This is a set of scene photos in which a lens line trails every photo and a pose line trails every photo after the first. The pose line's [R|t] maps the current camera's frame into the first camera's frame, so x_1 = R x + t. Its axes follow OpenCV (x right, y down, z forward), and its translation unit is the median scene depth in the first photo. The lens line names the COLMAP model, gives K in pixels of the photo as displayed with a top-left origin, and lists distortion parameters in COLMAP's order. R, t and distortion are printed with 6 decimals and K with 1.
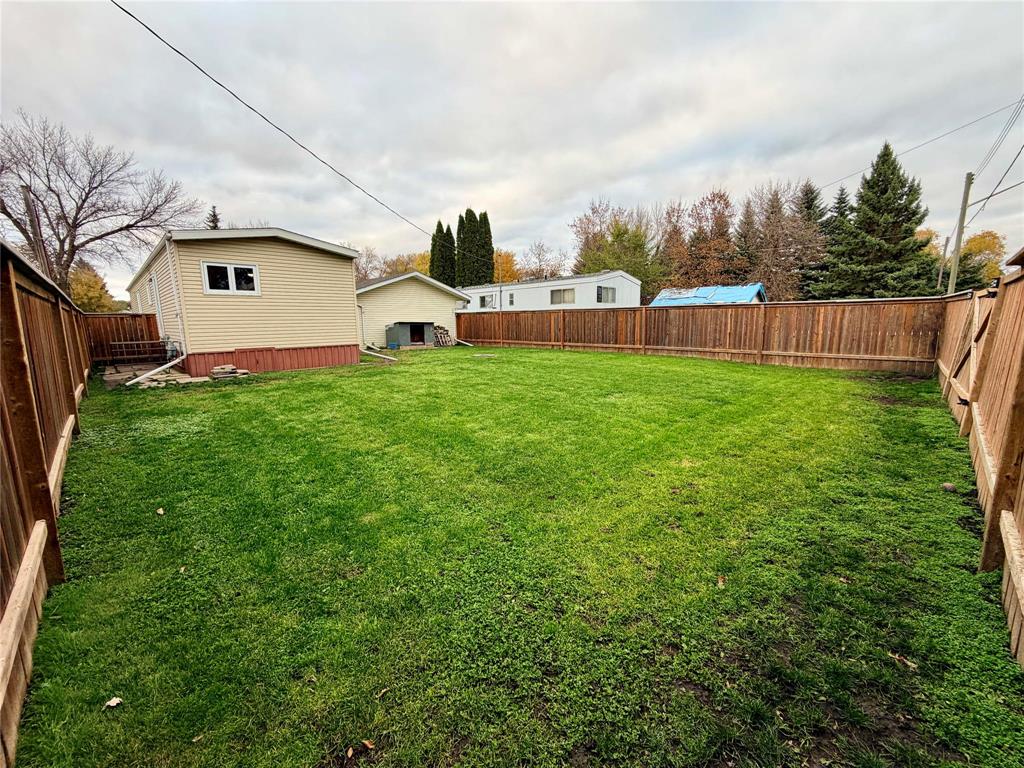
lens RADIAL K [[408.4, 0, 514.8], [0, 408.4, 387.6], [0, 0, 1]] dist [0.005251, -0.000835]
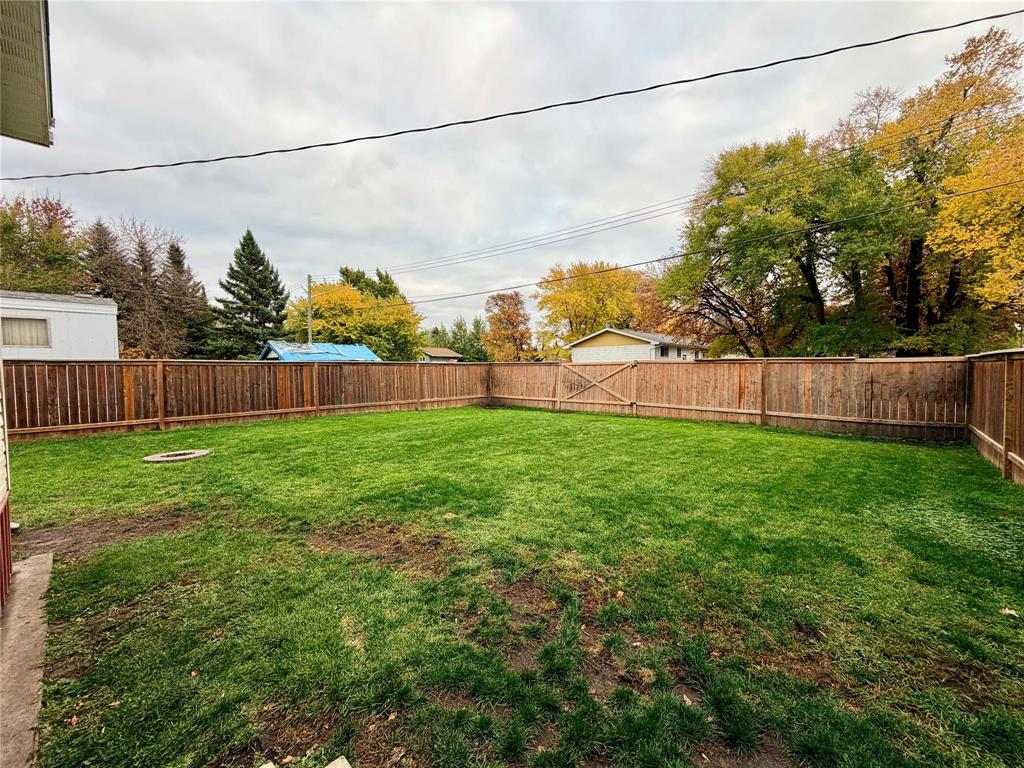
lens RADIAL K [[408.4, 0, 512.0], [0, 408.4, 383.2], [0, 0, 1]] dist [0.005251, -0.000835]
pose [[-0.045692, -0.027453, 0.998578, -0.546481], [0.168679, 0.985057, 0.034799, -0.108988], [-0.984611, 0.170029, -0.040379, 0.606623]]
